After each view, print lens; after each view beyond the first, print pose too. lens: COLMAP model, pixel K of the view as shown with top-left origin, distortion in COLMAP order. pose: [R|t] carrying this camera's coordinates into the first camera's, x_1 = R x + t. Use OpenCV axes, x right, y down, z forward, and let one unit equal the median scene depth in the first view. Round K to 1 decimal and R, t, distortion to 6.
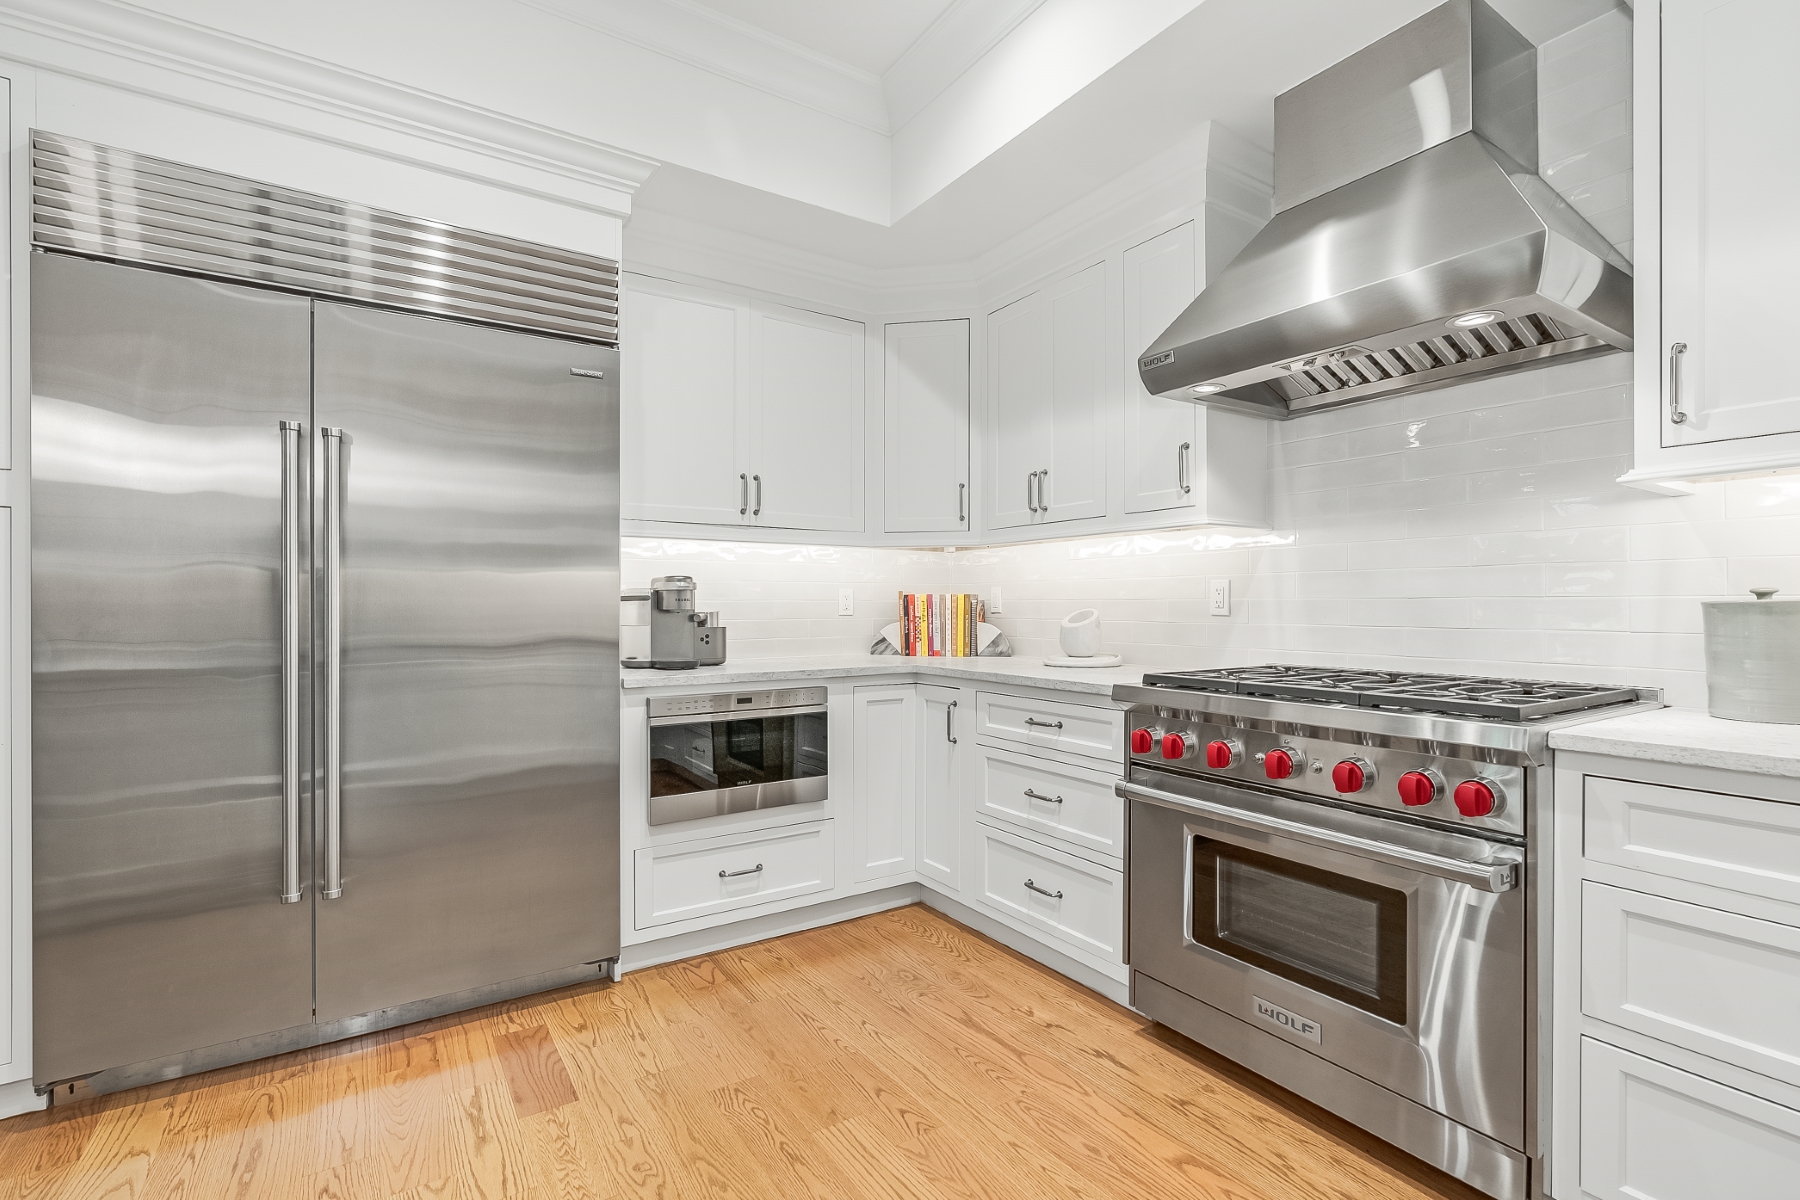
lens RADIAL K [[826.8, 0, 909.2], [0, 826.8, 604.0], [0, 0, 1]] dist [-0.001747, 0.000324]
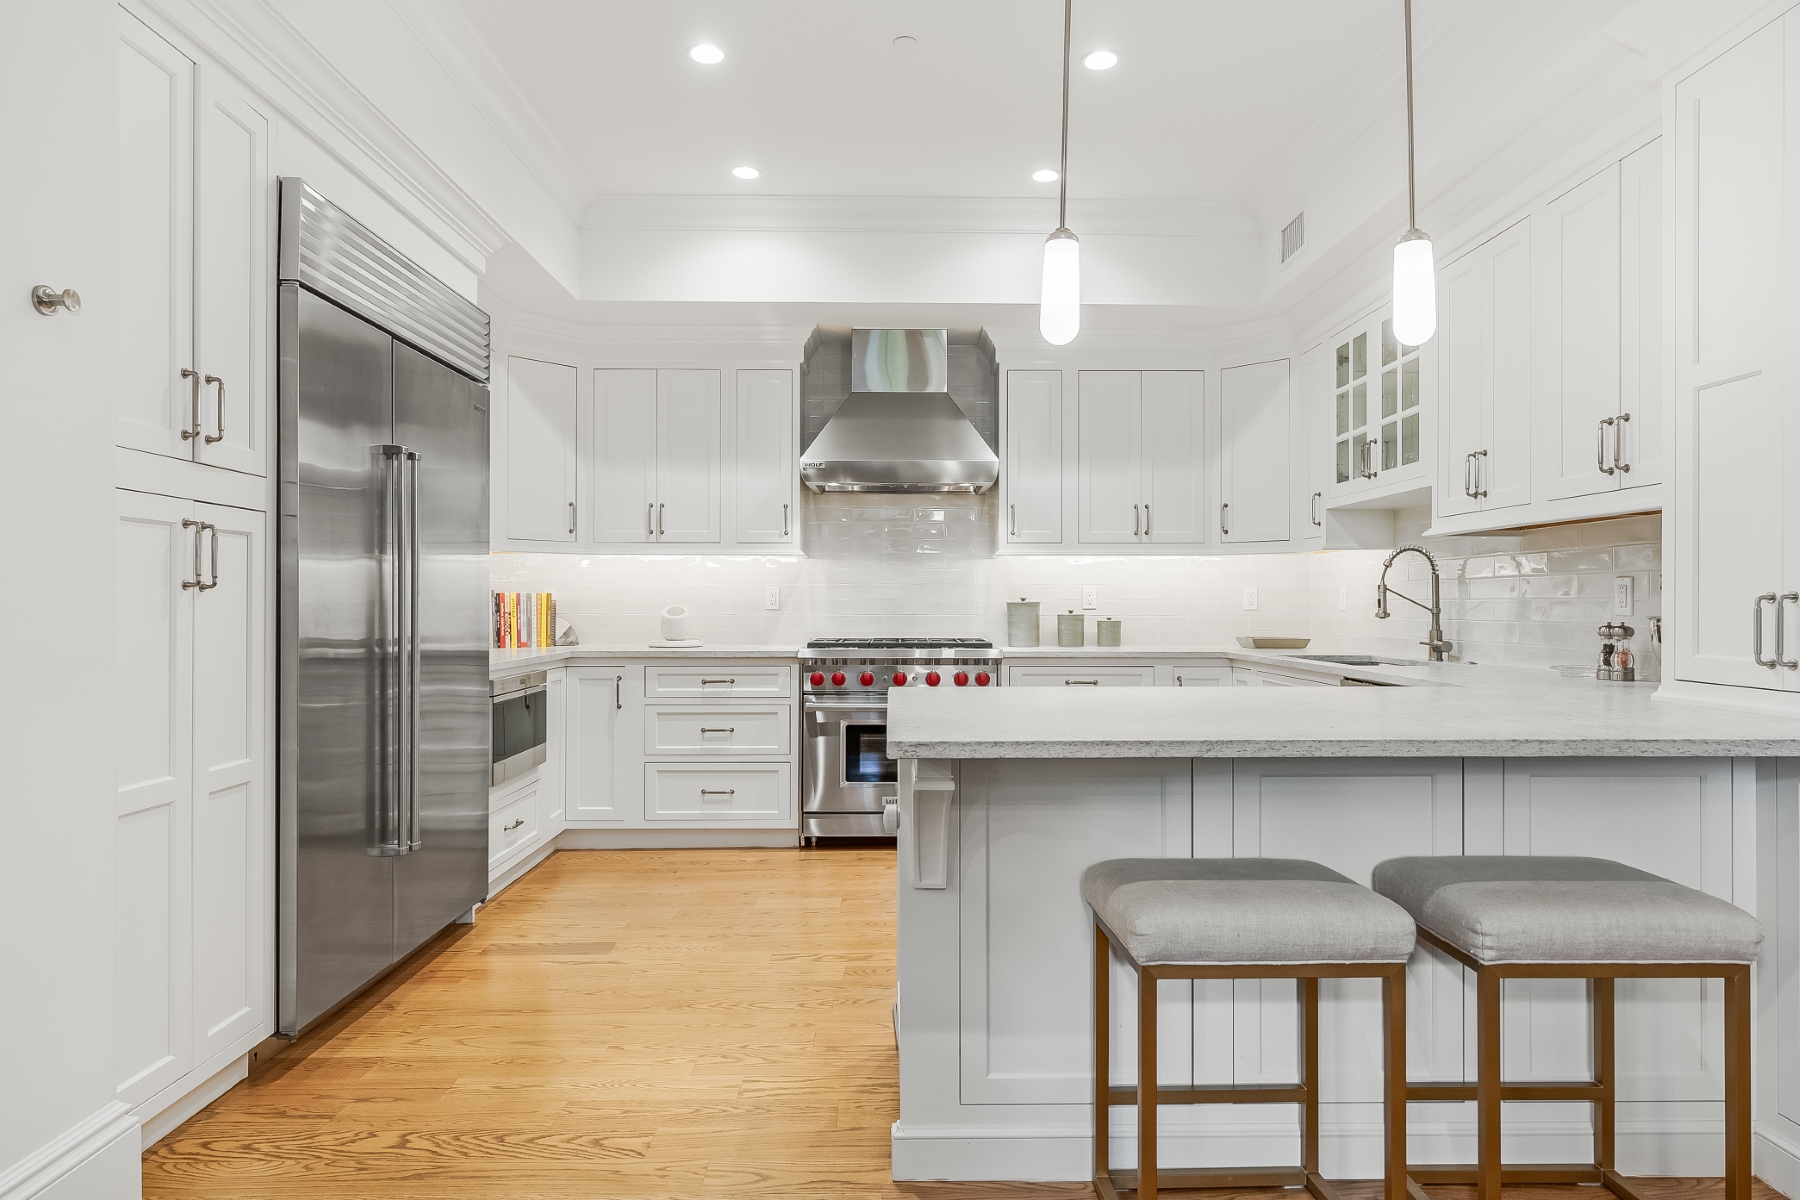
lens RADIAL K [[1073.6, 0, 900.0], [0, 1073.6, 600.0], [0, 0, 1]] dist [0.002021, 0.002814]
pose [[0.541555, 0.003767, 0.840657, -1.310153], [-0.002259, 0.999993, -0.003026, 0.001415], [-0.840662, -0.000260, 0.541560, -0.337694]]
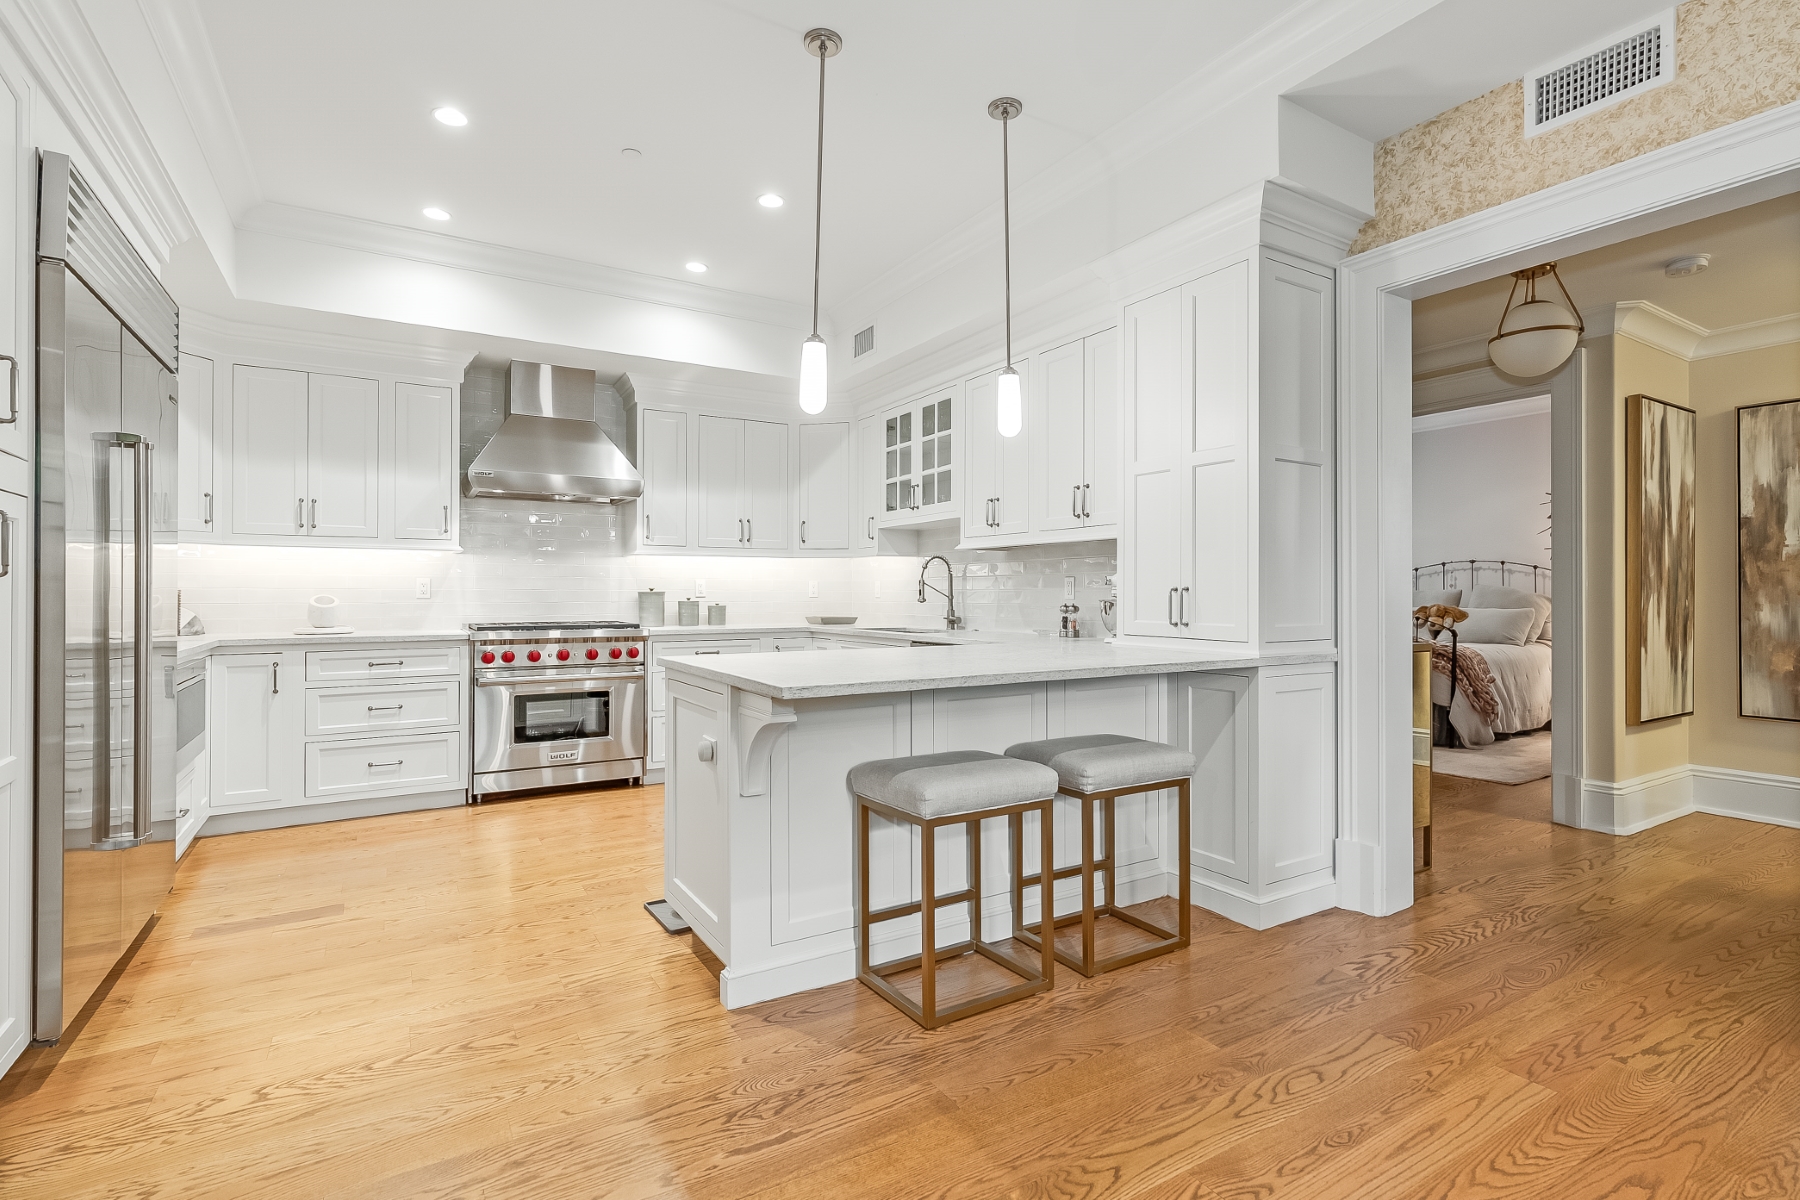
lens RADIAL K [[857.3, 0, 898.3], [0, 857.3, 590.6], [0, 0, 1]] dist [-0.002948, 0.006072]
pose [[0.045151, 0.003049, 0.998976, -1.522259], [-0.001399, 0.999995, -0.002988, 0.001585], [-0.998979, -0.001262, 0.045155, -0.105709]]
